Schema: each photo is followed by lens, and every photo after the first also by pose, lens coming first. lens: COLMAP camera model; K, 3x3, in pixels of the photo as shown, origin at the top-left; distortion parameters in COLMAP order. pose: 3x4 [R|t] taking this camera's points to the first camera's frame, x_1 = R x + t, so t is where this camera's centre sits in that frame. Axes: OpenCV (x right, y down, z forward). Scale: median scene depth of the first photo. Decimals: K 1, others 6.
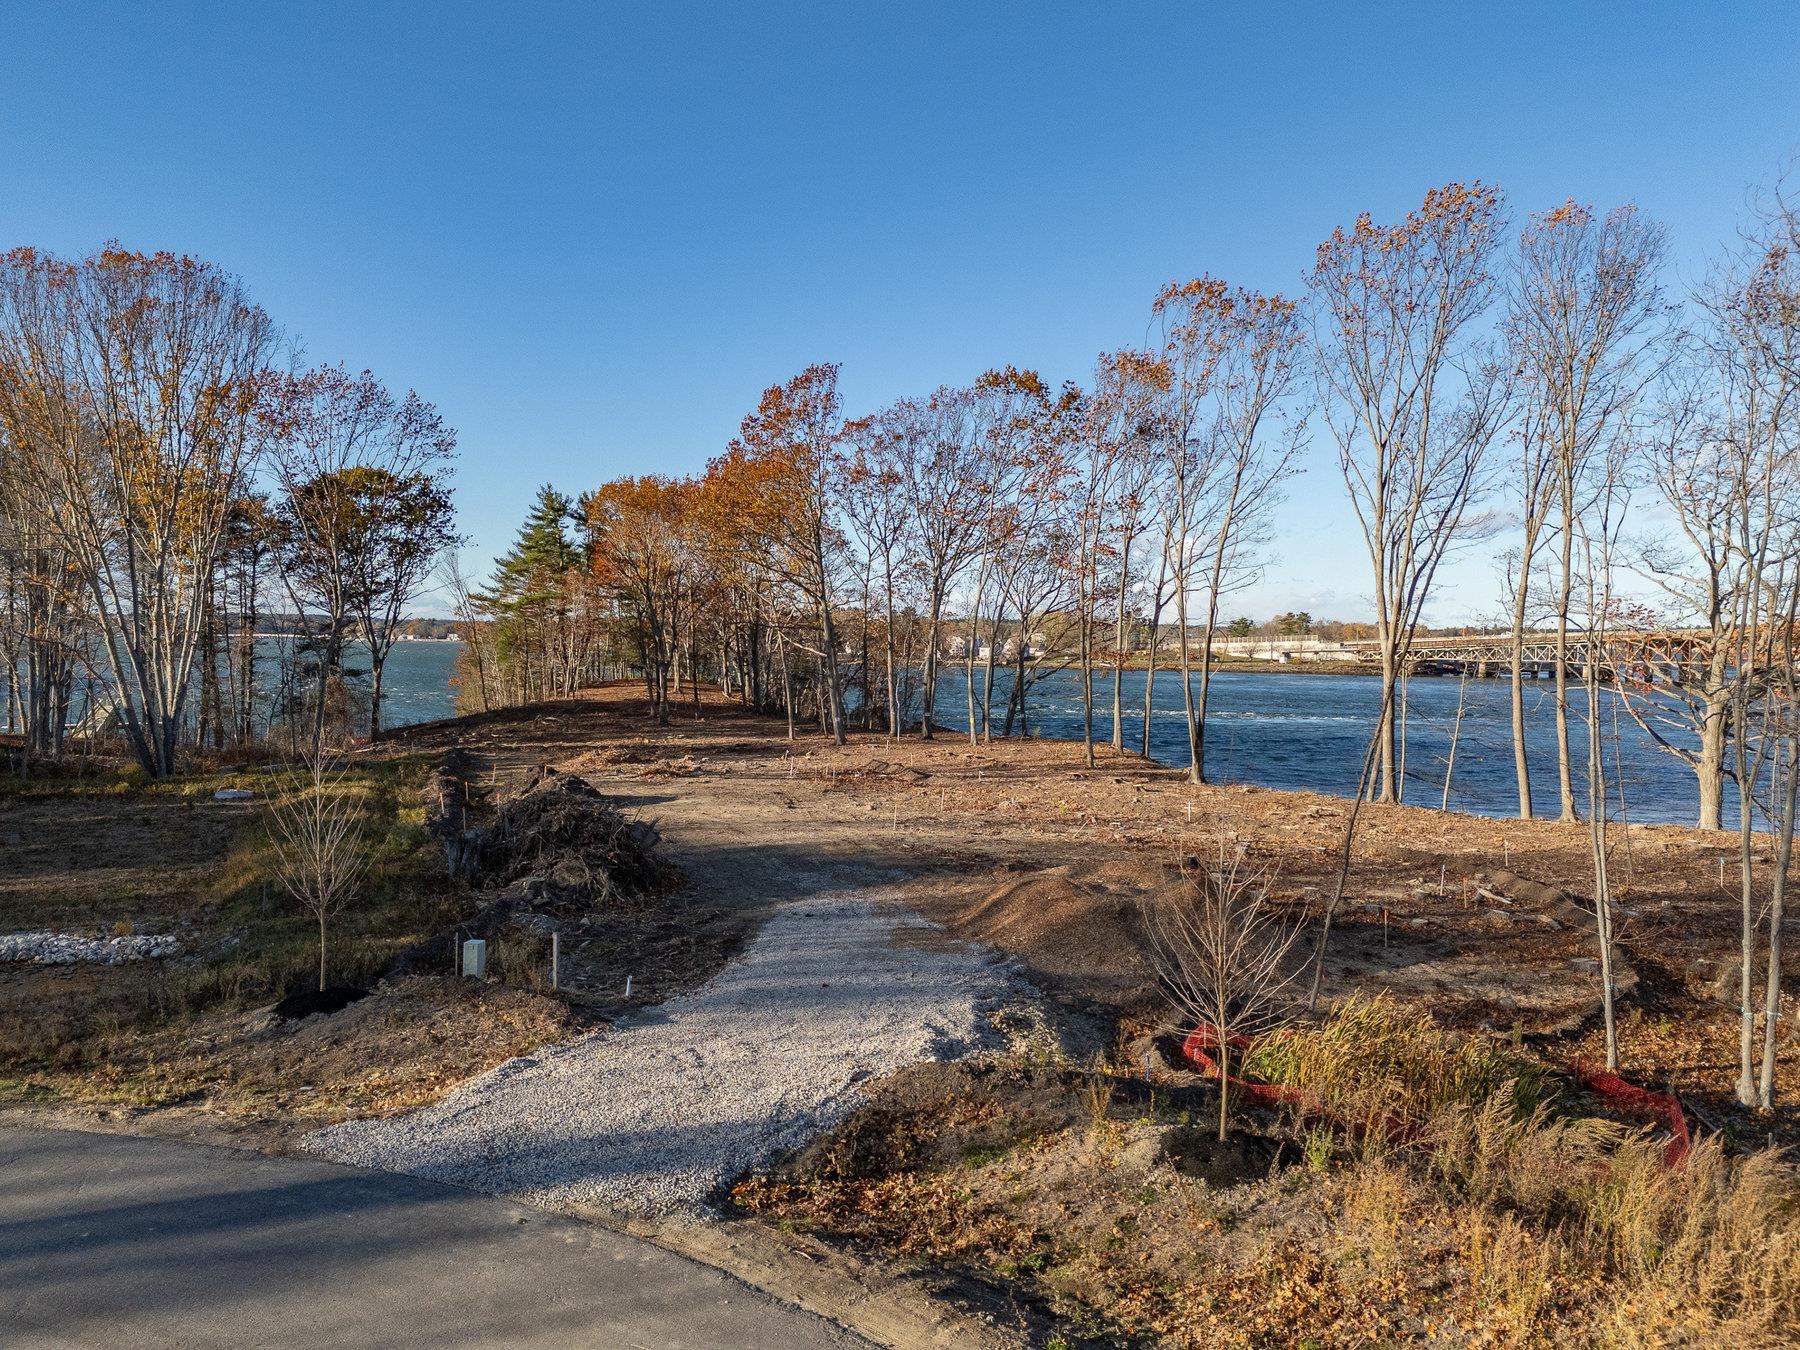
lens RADIAL K [[1302.5, 0, 908.4], [0, 1302.5, 702.5], [0, 0, 1]] dist [0.064086, -0.051492]
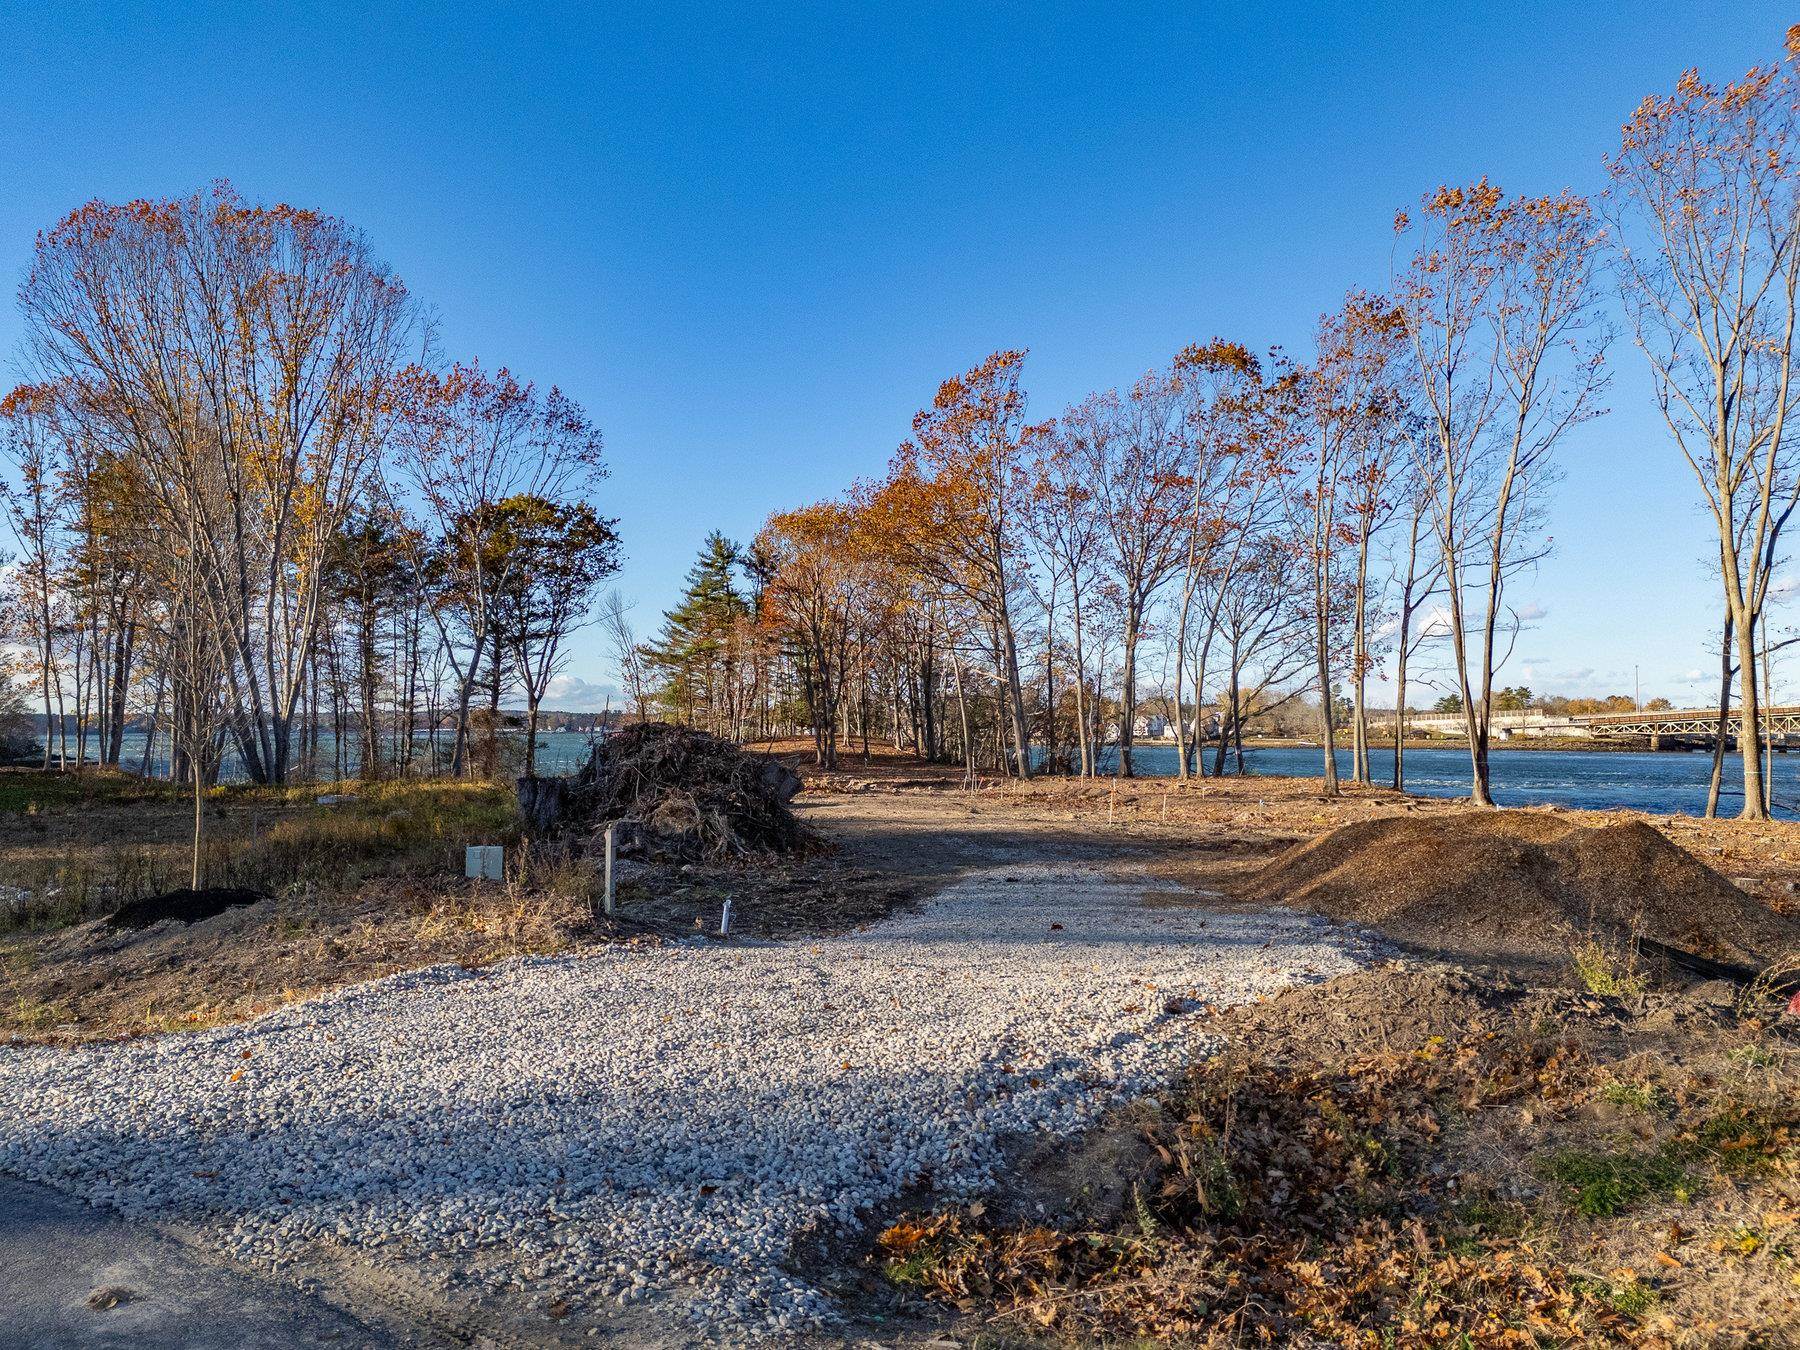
lens RADIAL K [[1302.5, 0, 915.9], [0, 1302.5, 663.5], [0, 0, 1]] dist [0.064086, -0.051492]
pose [[0.991895, -0.015301, -0.126132, -0.014975], [0.001817, 0.994329, -0.106332, 0.048104], [0.127044, 0.105241, 0.986298, 0.120979]]
